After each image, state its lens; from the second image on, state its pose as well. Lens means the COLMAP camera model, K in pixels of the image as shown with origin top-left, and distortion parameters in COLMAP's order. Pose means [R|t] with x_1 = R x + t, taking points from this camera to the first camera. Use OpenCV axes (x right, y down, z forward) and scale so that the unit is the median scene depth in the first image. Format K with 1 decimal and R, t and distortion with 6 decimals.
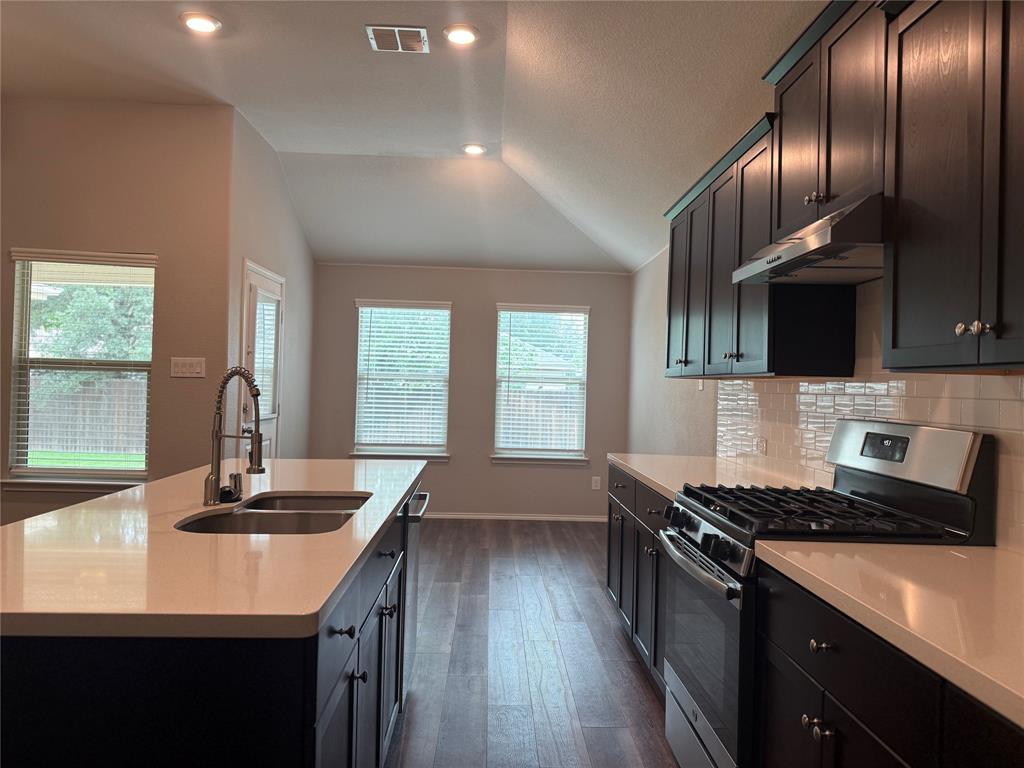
lens RADIAL K [[719.0, 0, 512.8], [0, 719.0, 377.1], [0, 0, 1]] dist [0.064063, -0.073269]
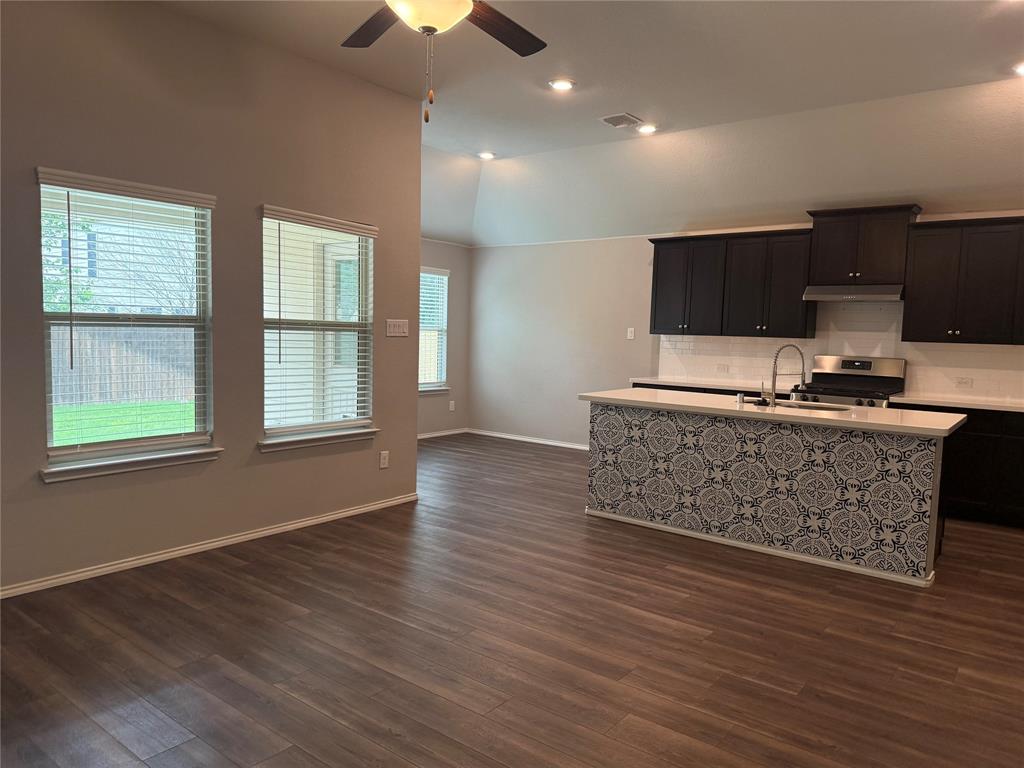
lens RADIAL K [[719.0, 0, 519.8], [0, 719.0, 392.8], [0, 0, 1]] dist [0.064063, -0.073269]
pose [[0.632222, -0.076500, 0.771001, -1.206504], [-0.020705, 0.993090, 0.115514, -0.046697], [-0.774510, -0.088994, 0.626270, 0.112157]]
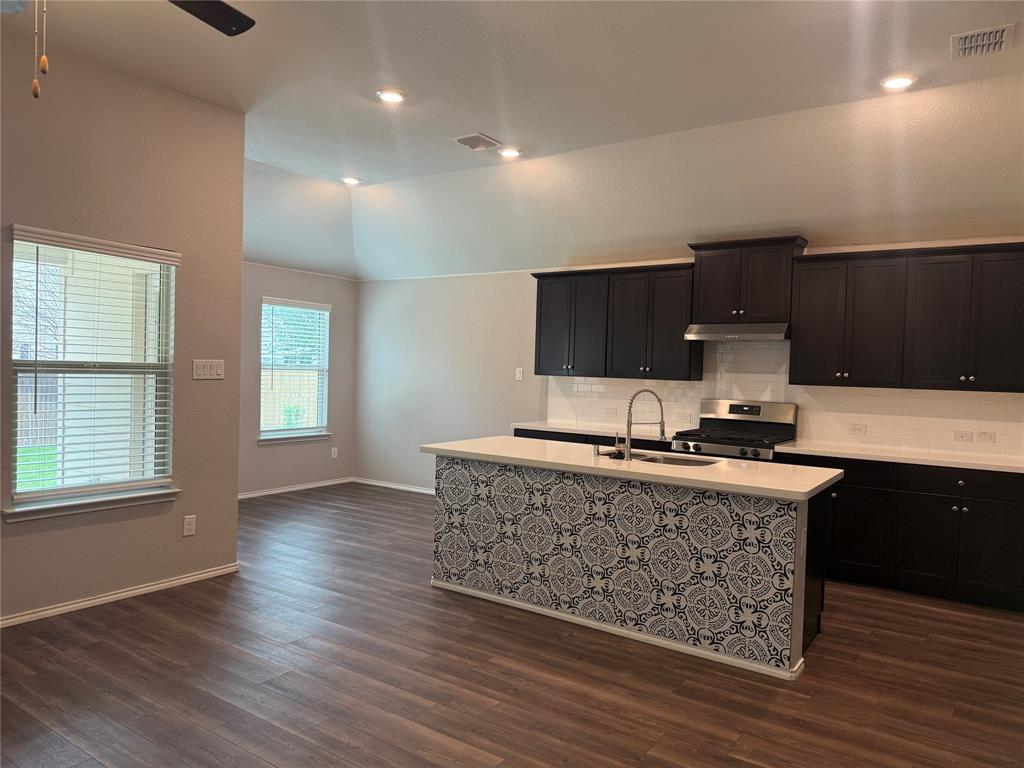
lens RADIAL K [[719.0, 0, 516.3], [0, 719.0, 384.8], [0, 0, 1]] dist [0.064063, -0.073269]
pose [[0.591358, -0.028515, 0.805905, -0.990044], [-0.022418, 0.998407, 0.051777, -0.052822], [-0.806098, -0.048686, 0.589777, 0.067313]]
